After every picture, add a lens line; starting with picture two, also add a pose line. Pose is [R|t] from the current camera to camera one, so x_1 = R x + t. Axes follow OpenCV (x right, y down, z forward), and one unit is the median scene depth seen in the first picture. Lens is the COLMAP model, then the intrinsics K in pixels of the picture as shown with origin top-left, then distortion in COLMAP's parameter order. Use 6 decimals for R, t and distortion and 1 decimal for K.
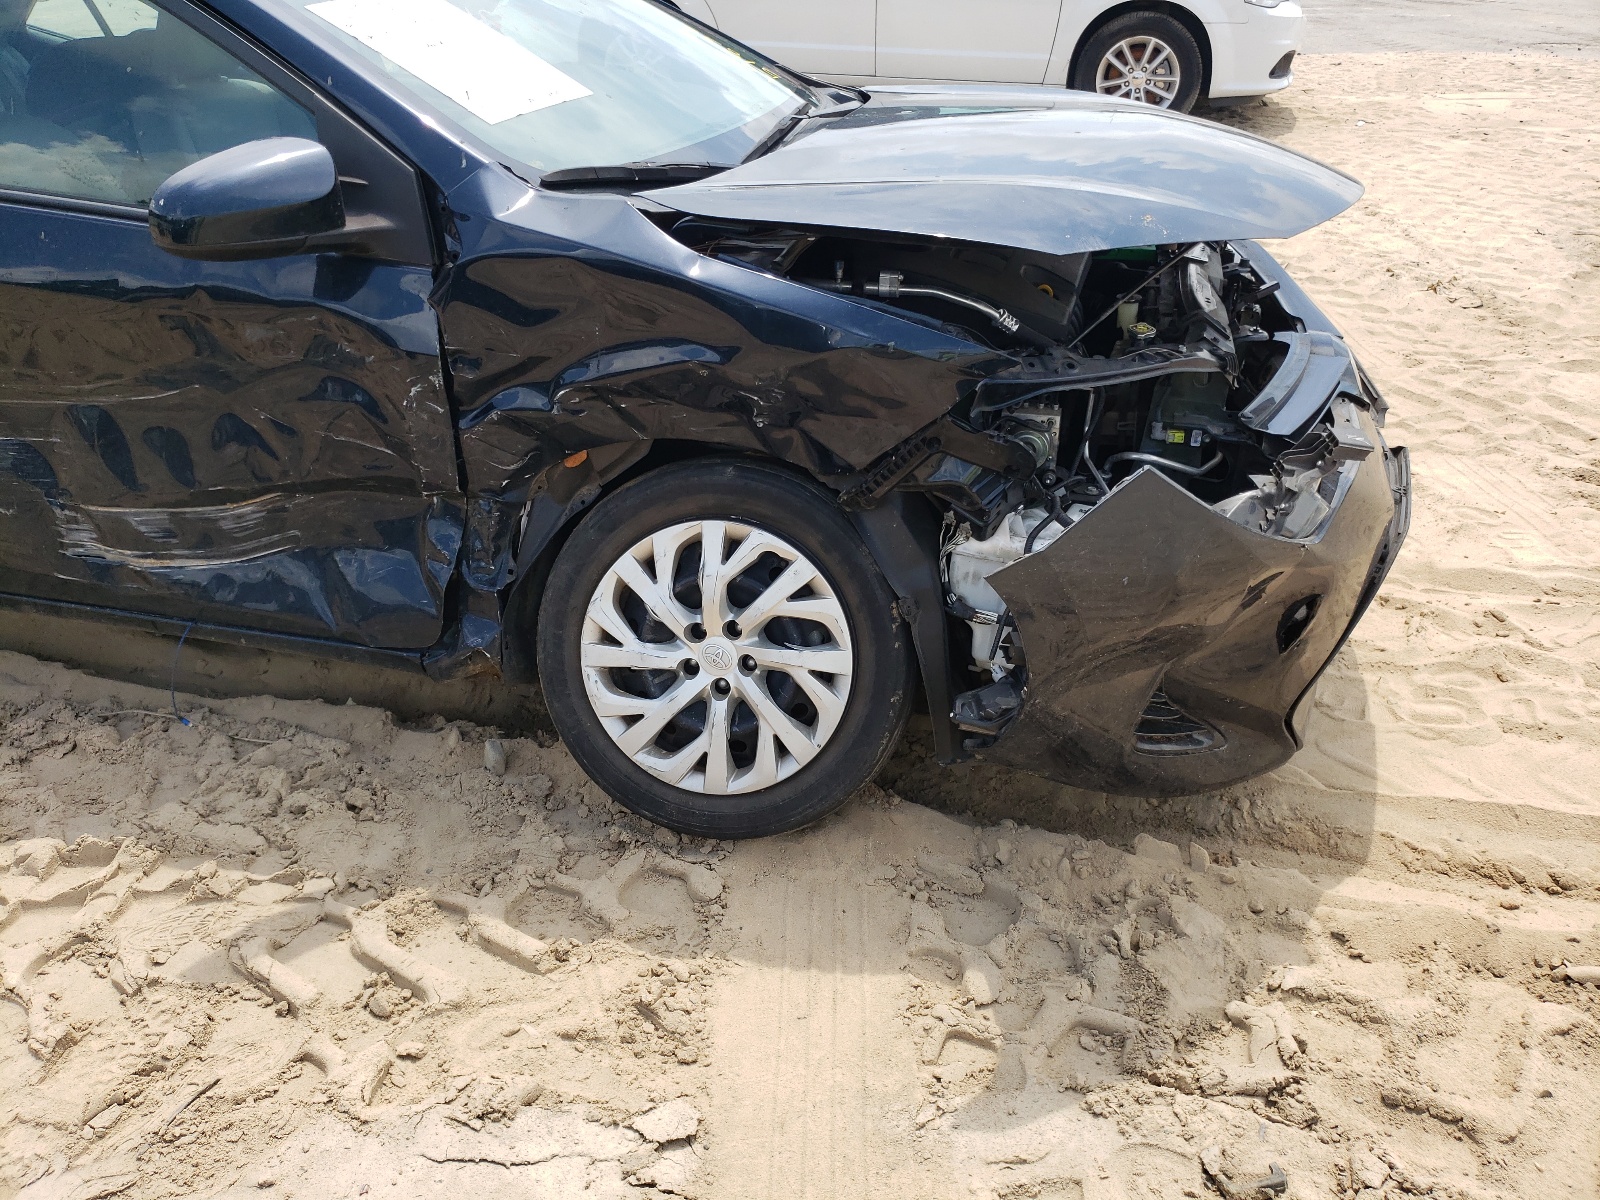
lens RADIAL K [[1191.4, 0, 800.0], [0, 1191.4, 600.0], [0, 0, 1]] dist [0.000794, 0.010285]
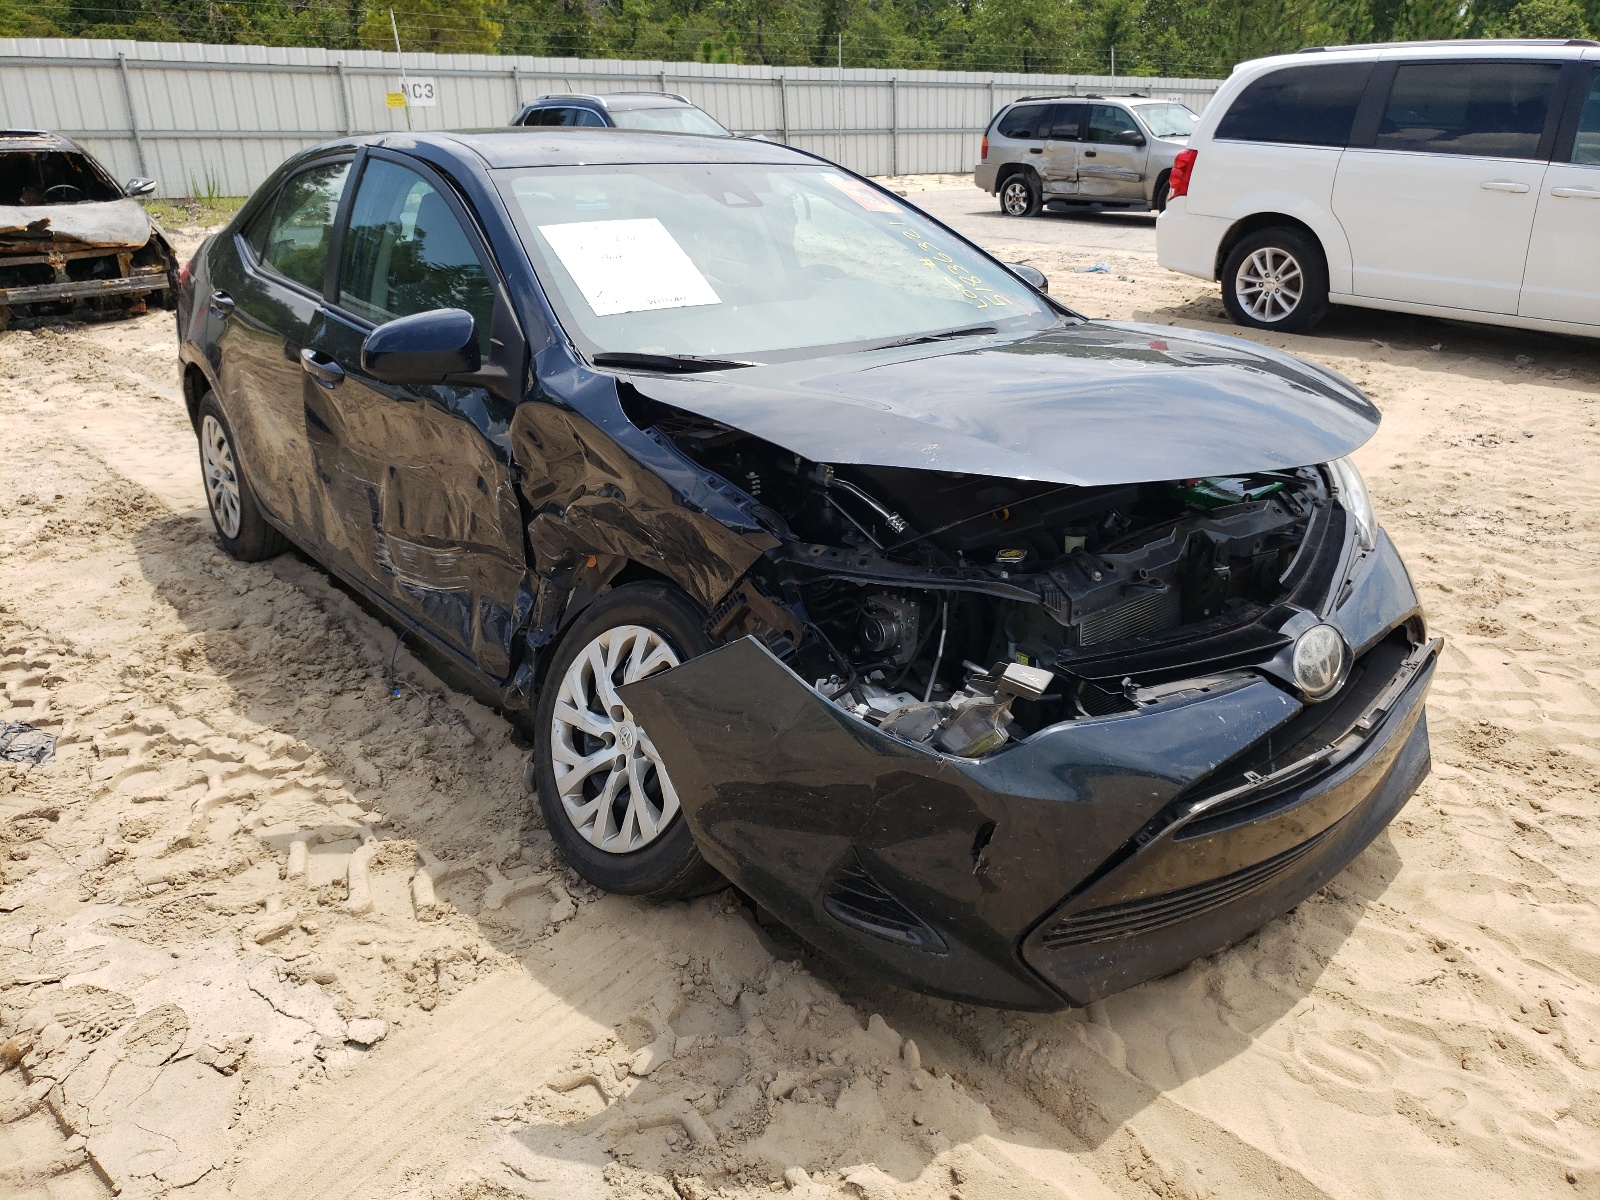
lens RADIAL K [[1191.4, 0, 800.0], [0, 1191.4, 600.0], [0, 0, 1]] dist [0.000794, 0.010285]
pose [[0.820099, 0.218740, -0.528763, 0.706287], [-0.296298, 0.952856, -0.065372, -0.061194], [0.489535, 0.210283, 0.846248, 0.006933]]
